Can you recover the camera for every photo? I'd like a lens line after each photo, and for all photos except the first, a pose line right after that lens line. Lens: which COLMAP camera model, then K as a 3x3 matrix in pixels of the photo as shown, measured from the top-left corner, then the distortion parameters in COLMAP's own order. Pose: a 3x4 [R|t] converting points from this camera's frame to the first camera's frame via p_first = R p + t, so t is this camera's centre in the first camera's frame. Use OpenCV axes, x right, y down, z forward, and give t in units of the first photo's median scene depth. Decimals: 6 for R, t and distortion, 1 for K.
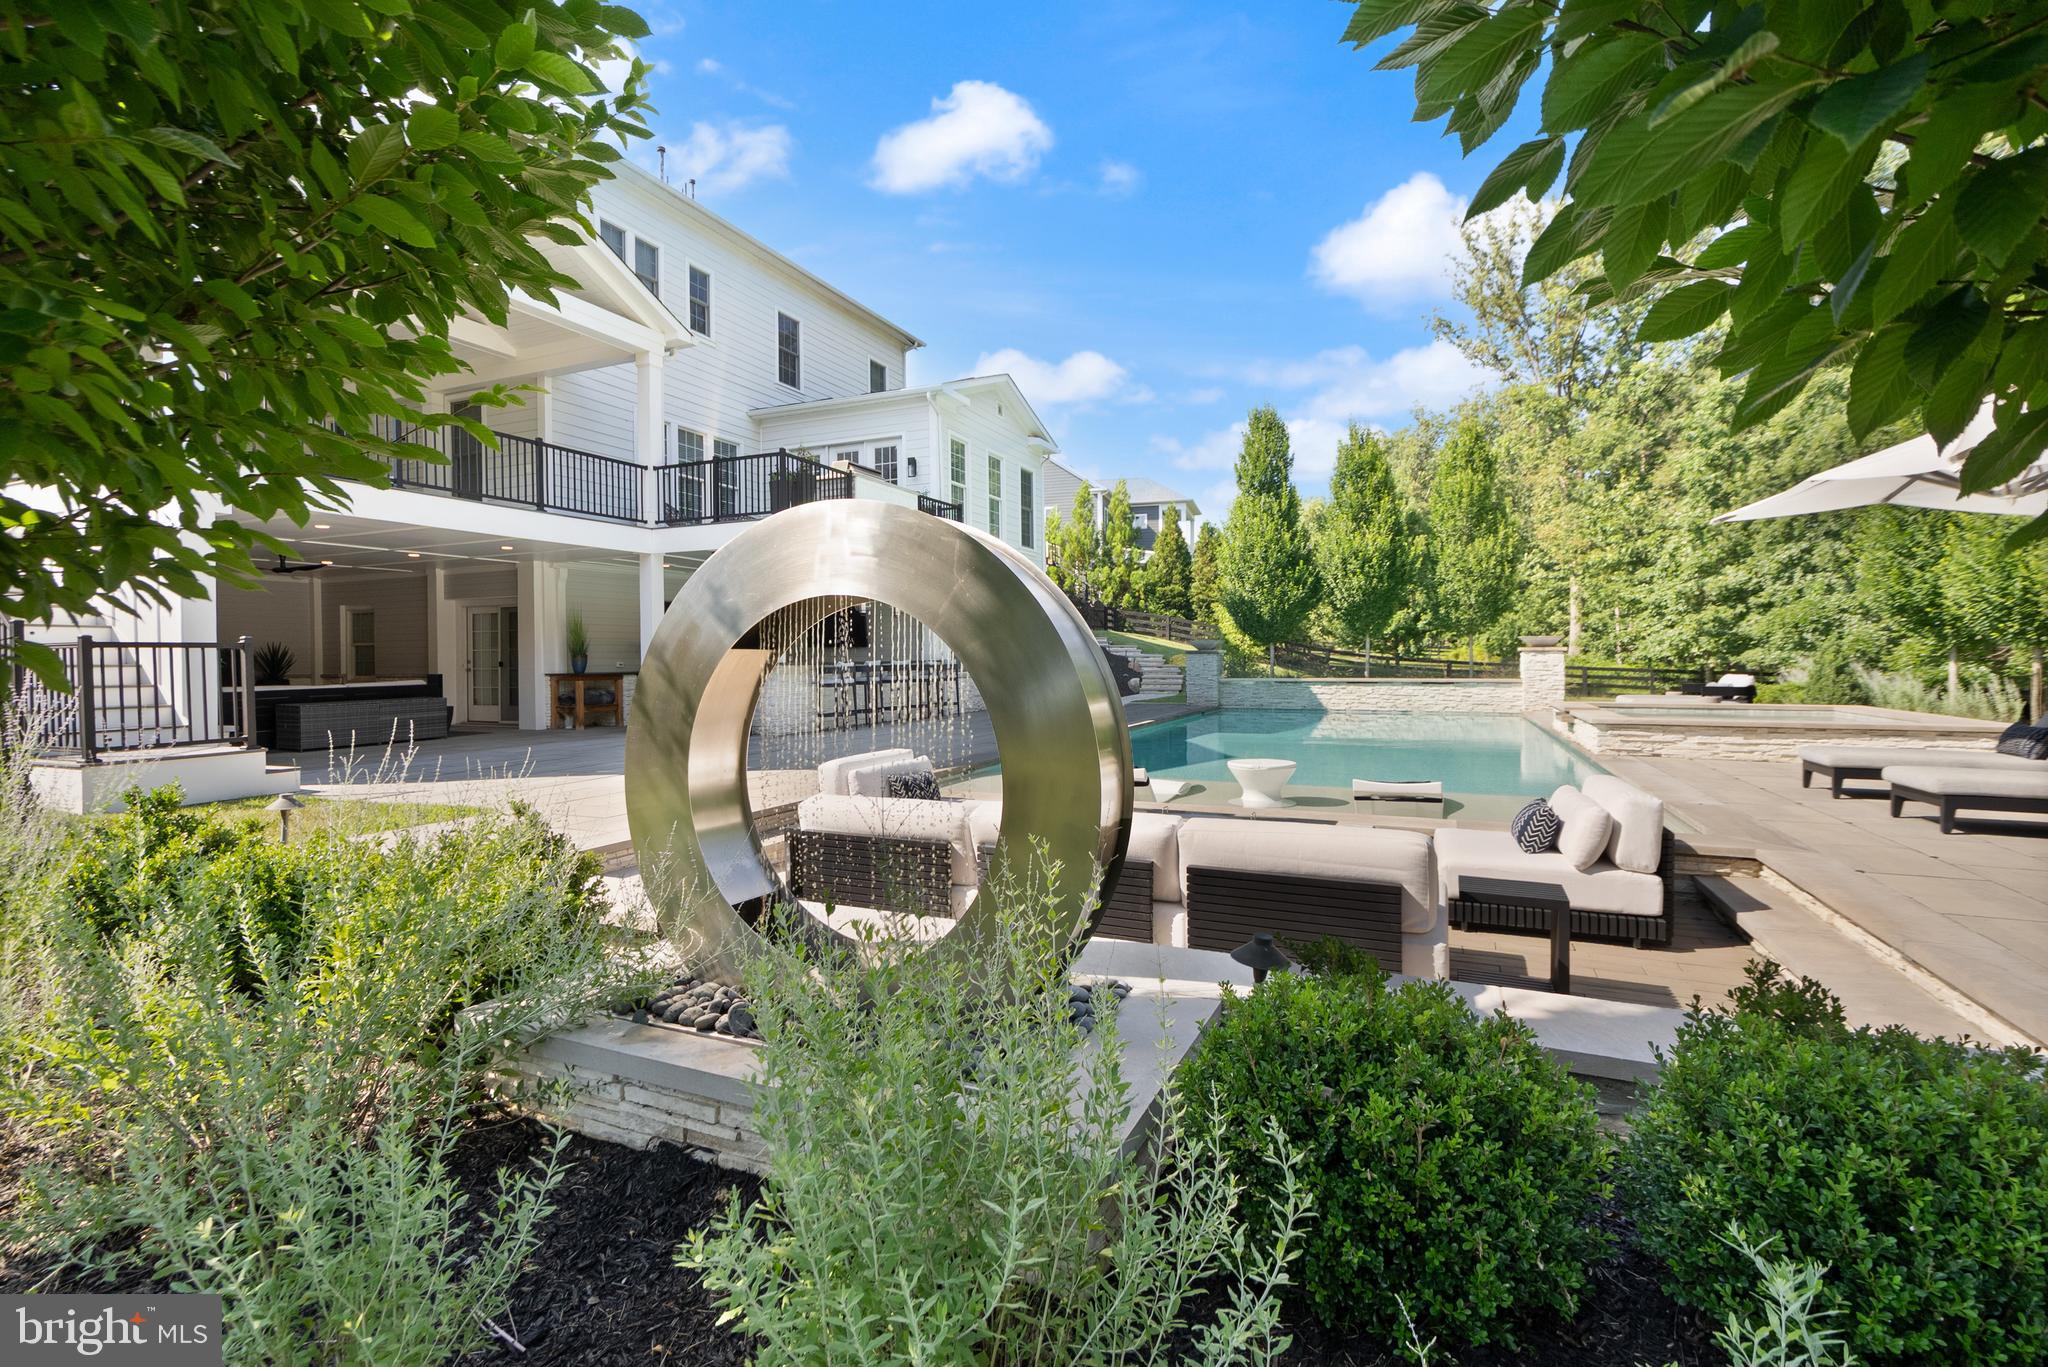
lens RADIAL K [[953.8, 0, 996.0], [0, 953.8, 652.7], [0, 0, 1]] dist [0.001222, 0.000367]
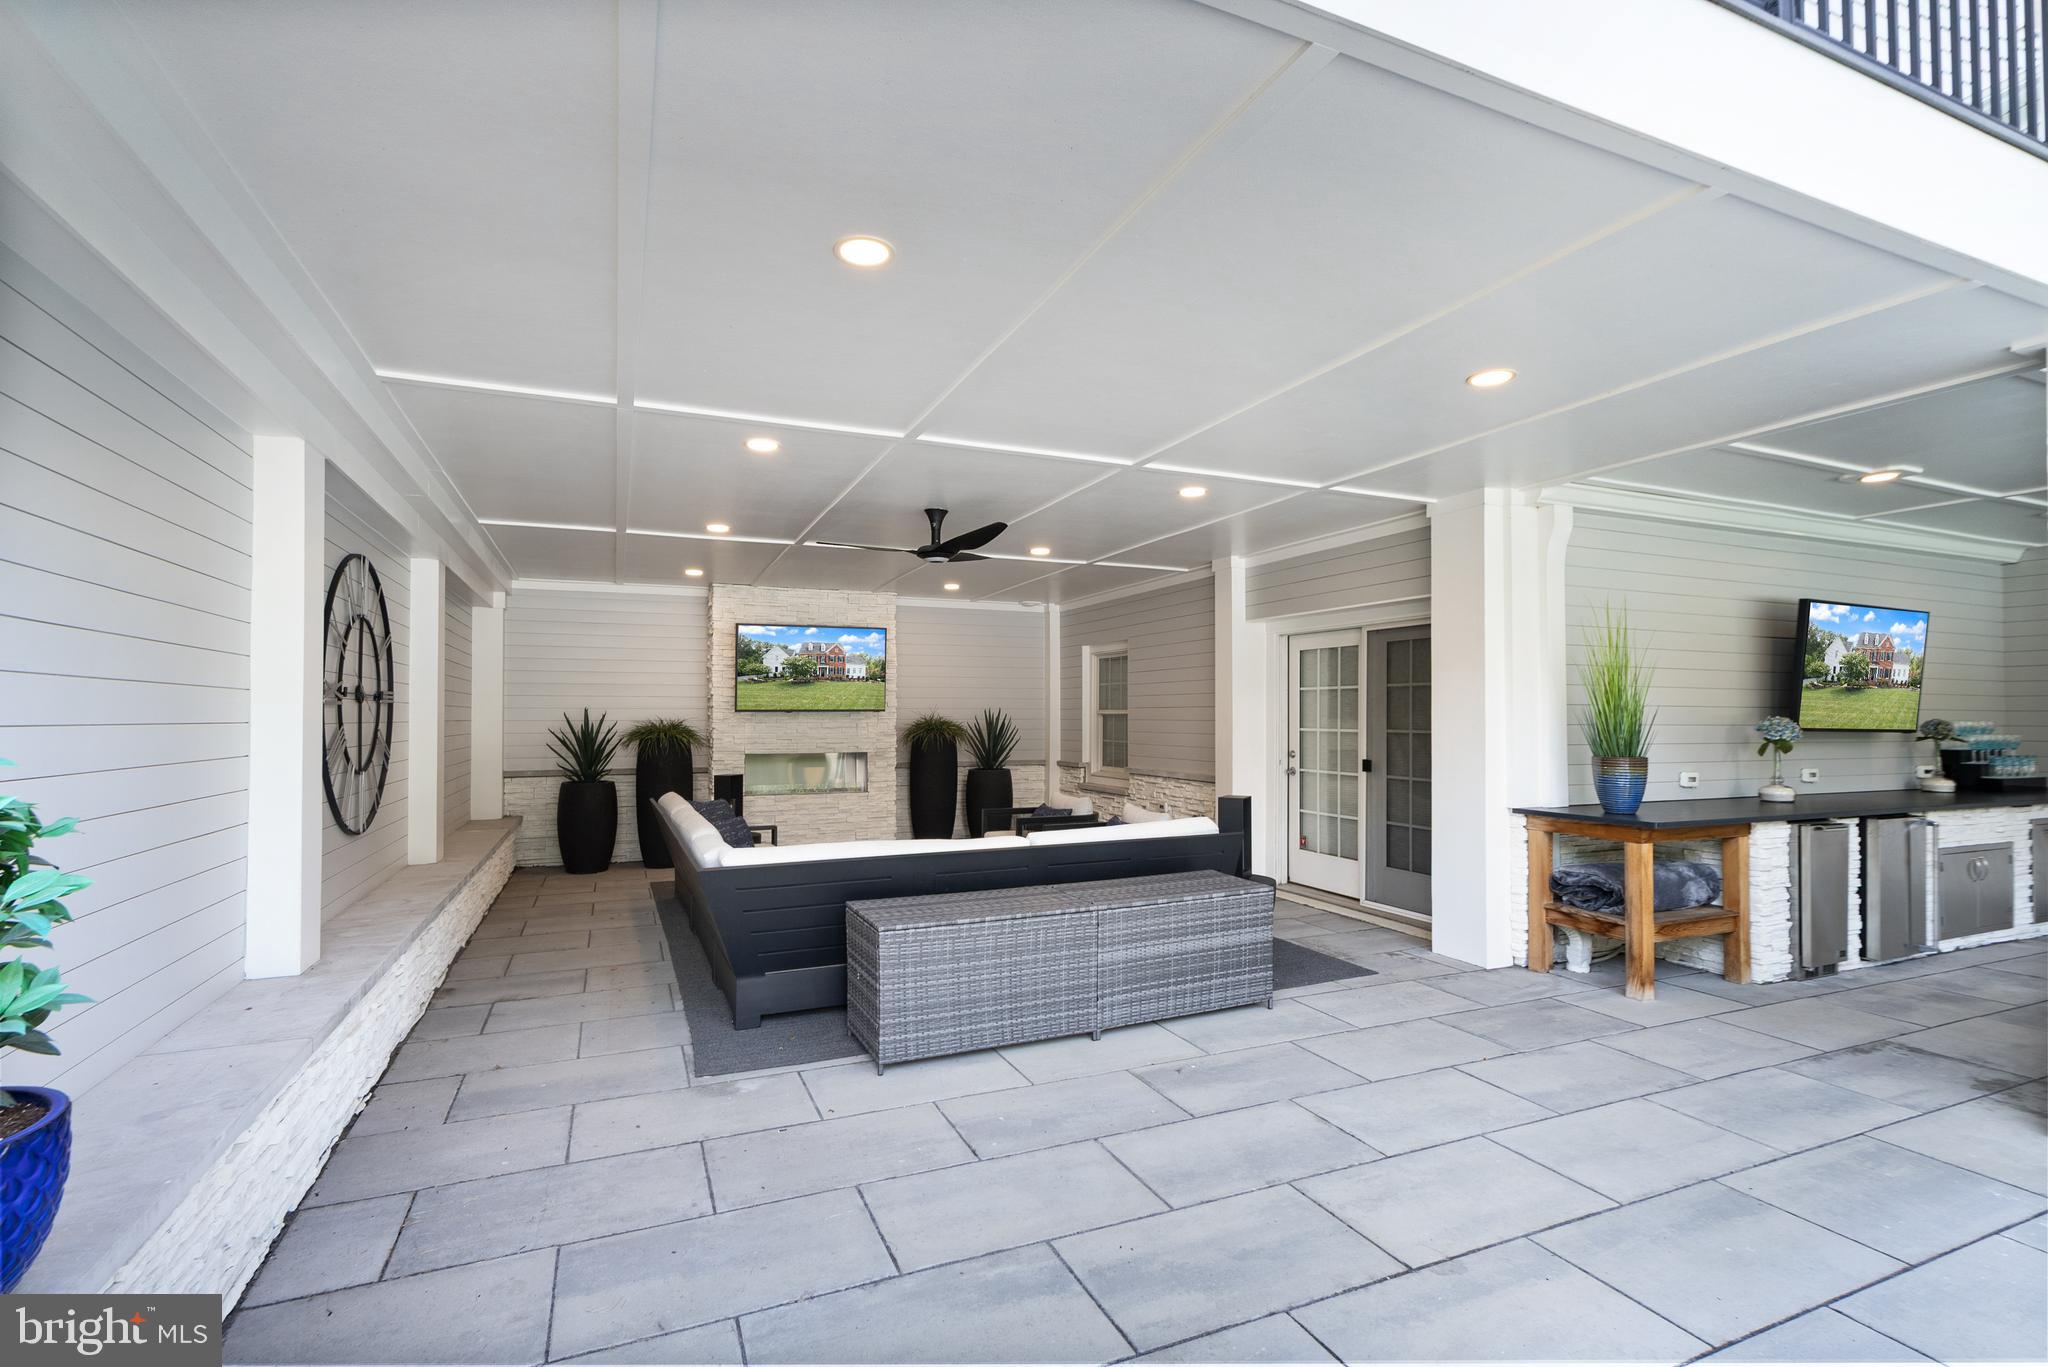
lens RADIAL K [[939.7, 0, 1018.4], [0, 939.7, 695.5], [0, 0, 1]] dist [-0.000665, -0.000127]
pose [[0.734261, -0.005745, -0.678843, -0.353077], [-0.008561, 0.999806, -0.017721, -0.010723], [0.678814, 0.018823, 0.734069, 0.589076]]
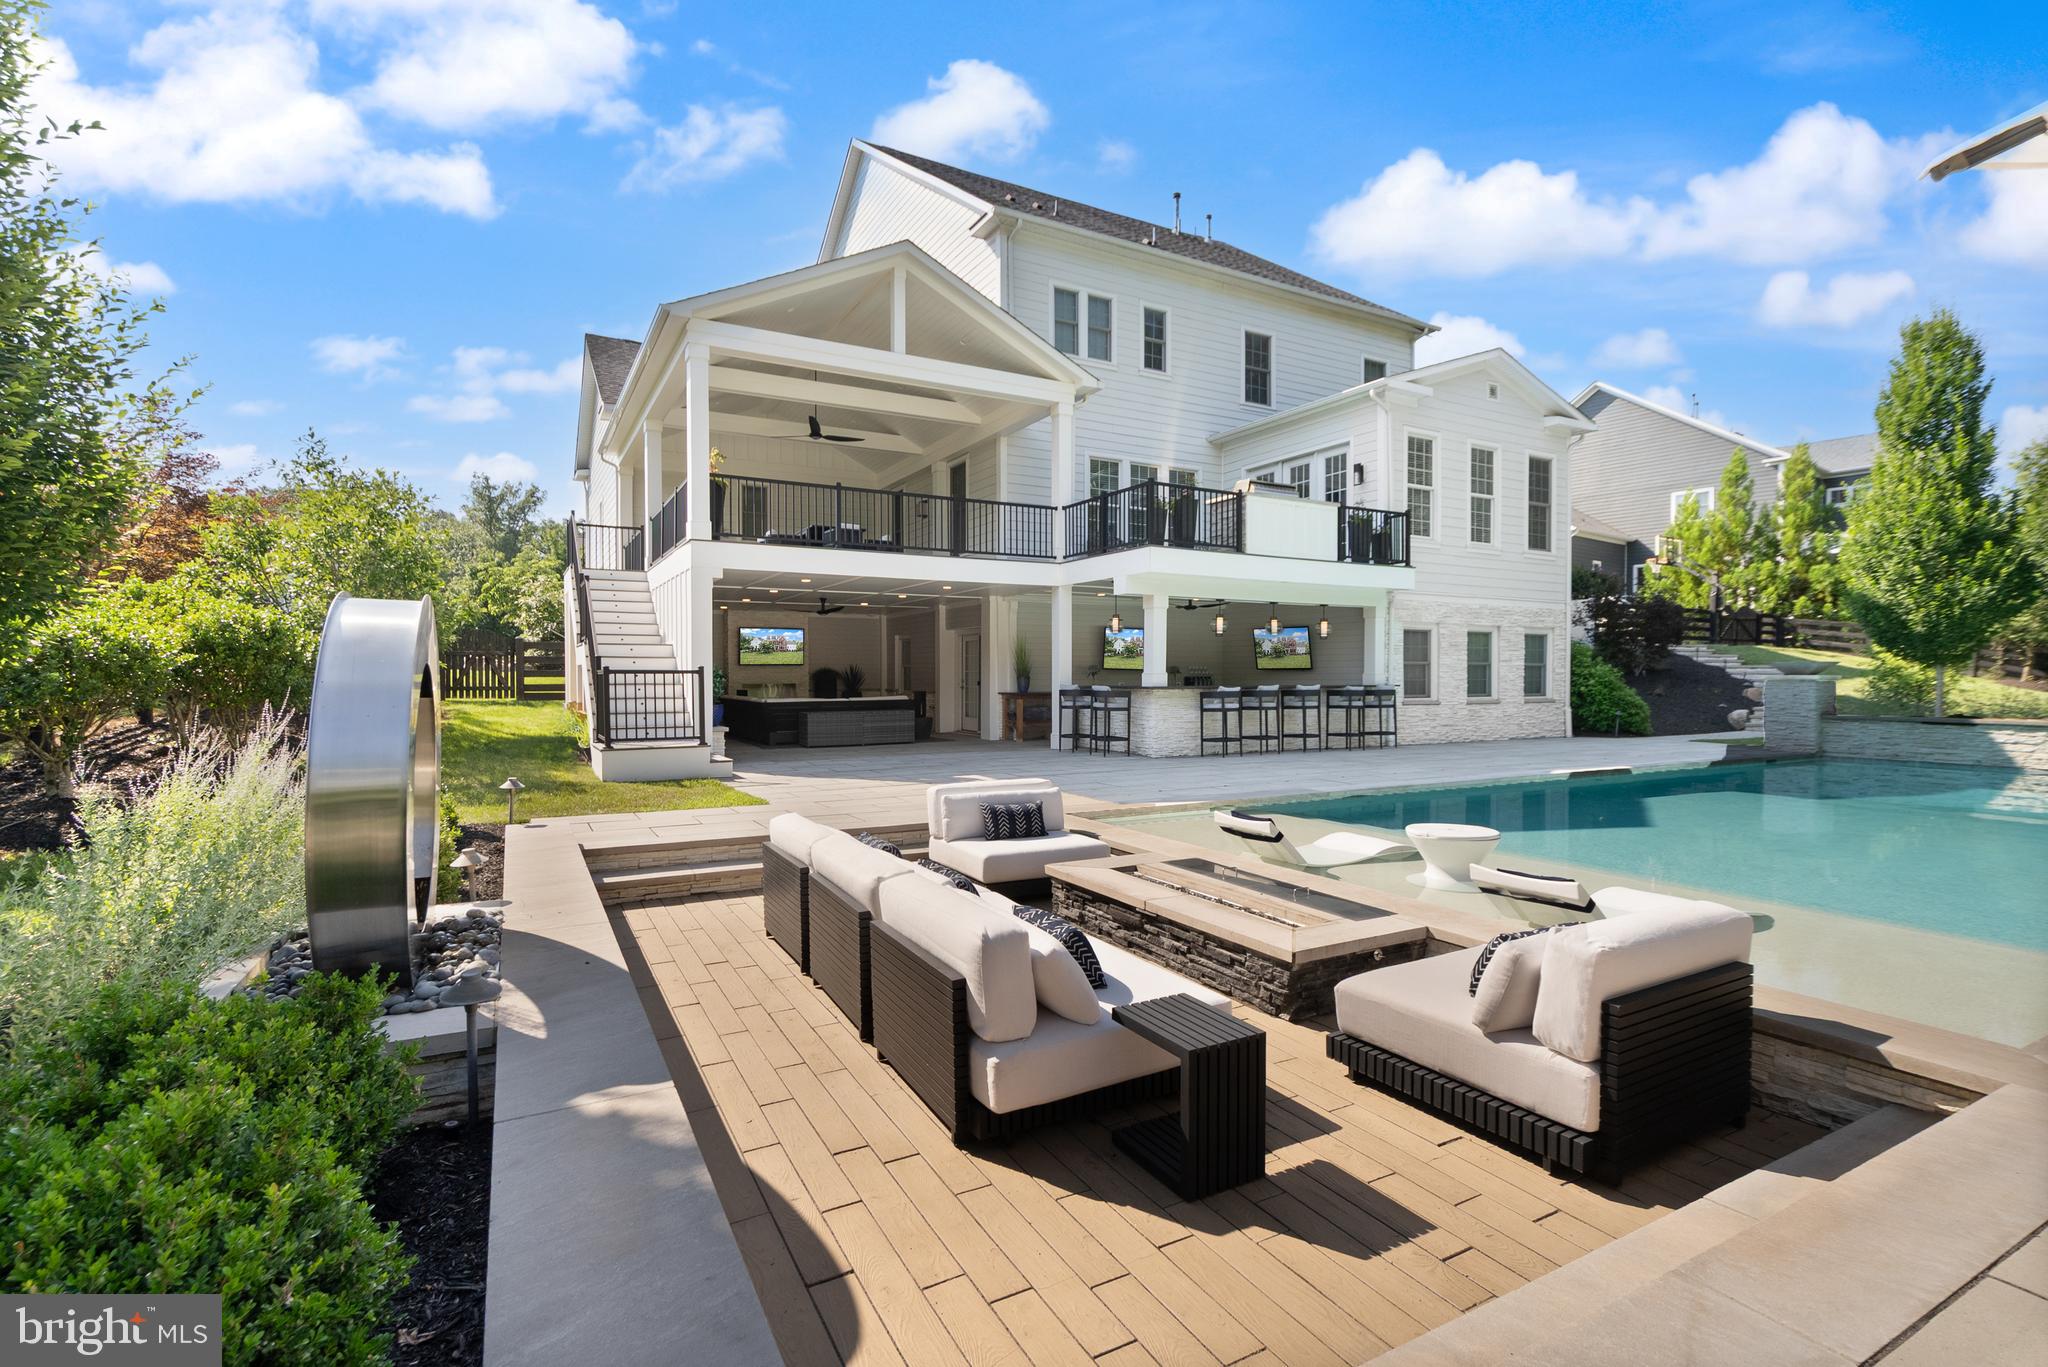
lens RADIAL K [[939.7, 0, 1018.4], [0, 939.7, 695.5], [0, 0, 1]] dist [-0.000665, -0.000127]
pose [[0.793416, 0.020438, -0.608337, 0.238090], [-0.003645, 0.999578, 0.028829, -0.007400], [0.608669, -0.020656, 0.793155, 0.092171]]
